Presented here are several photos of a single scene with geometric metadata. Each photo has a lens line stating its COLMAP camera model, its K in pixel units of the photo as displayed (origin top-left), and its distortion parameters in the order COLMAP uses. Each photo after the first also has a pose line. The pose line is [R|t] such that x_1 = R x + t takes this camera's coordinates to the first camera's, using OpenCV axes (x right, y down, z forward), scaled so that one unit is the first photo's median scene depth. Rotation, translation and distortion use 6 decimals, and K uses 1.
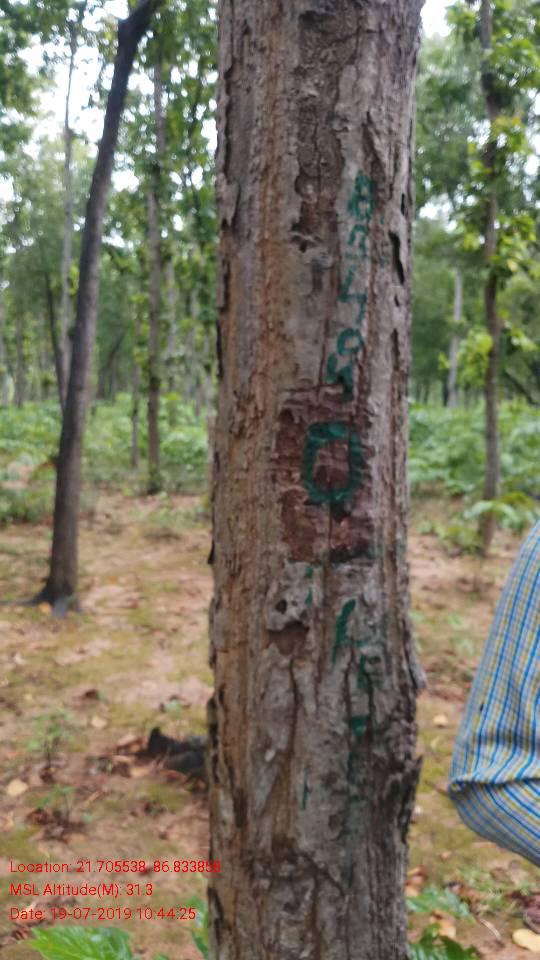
lens RADIAL K [[753.7, 0, 249.0], [0, 753.7, 469.8], [0, 0, 1]] dist [0.111056, -0.292297]
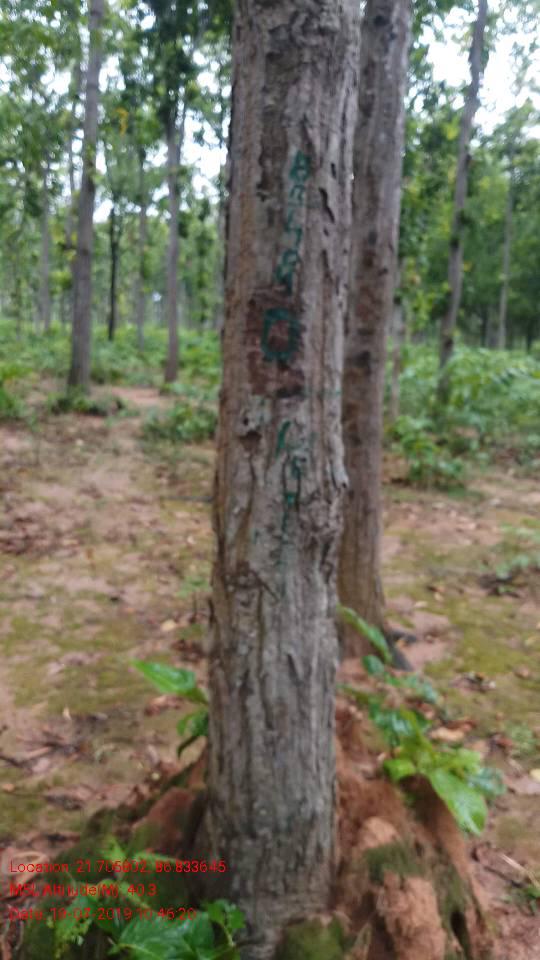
lens RADIAL K [[774.7, 0, 269.0], [0, 774.7, 475.9], [0, 0, 1]] dist [0.057430, -0.232091]
pose [[0.966472, 0.078733, -0.244405, 0.515467], [-0.056895, 0.993834, 0.095168, 0.134524], [0.250391, -0.078071, 0.964992, -0.632538]]
